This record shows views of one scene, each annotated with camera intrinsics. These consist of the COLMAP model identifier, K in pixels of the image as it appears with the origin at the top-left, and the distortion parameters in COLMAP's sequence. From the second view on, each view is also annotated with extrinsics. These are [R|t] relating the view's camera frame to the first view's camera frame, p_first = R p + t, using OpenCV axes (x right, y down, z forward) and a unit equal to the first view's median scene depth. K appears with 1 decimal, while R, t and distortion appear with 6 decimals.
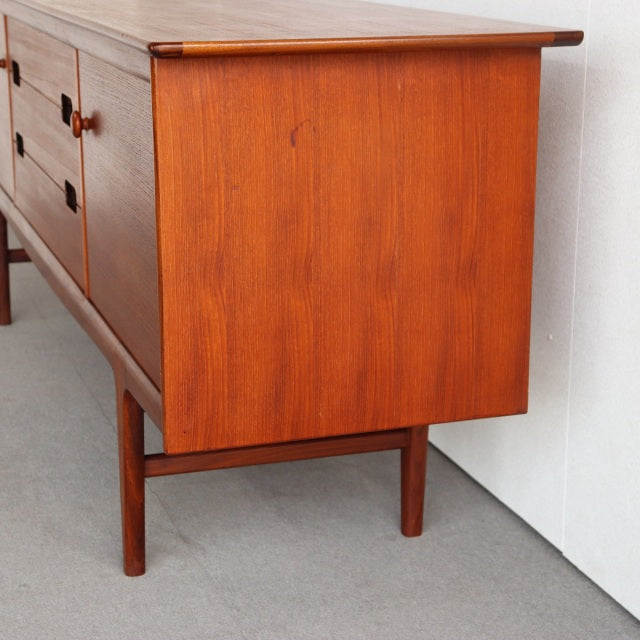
lens RADIAL K [[1451.8, 0, 318.5], [0, 1451.8, 318.1], [0, 0, 1]] dist [0.091583, 0.000000]
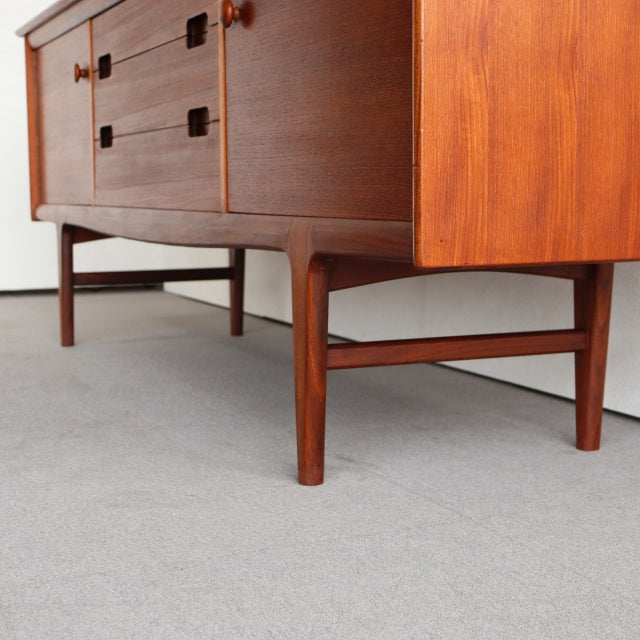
lens RADIAL K [[1133.4, 0, 322.6], [0, 1133.4, 319.6], [0, 0, 1]] dist [0.005358, 0.000000]
pose [[0.994962, -0.017217, 0.098760, -0.223366], [0.031916, 0.988284, -0.149251, 0.216673], [-0.095033, 0.151651, 0.983855, 0.374963]]
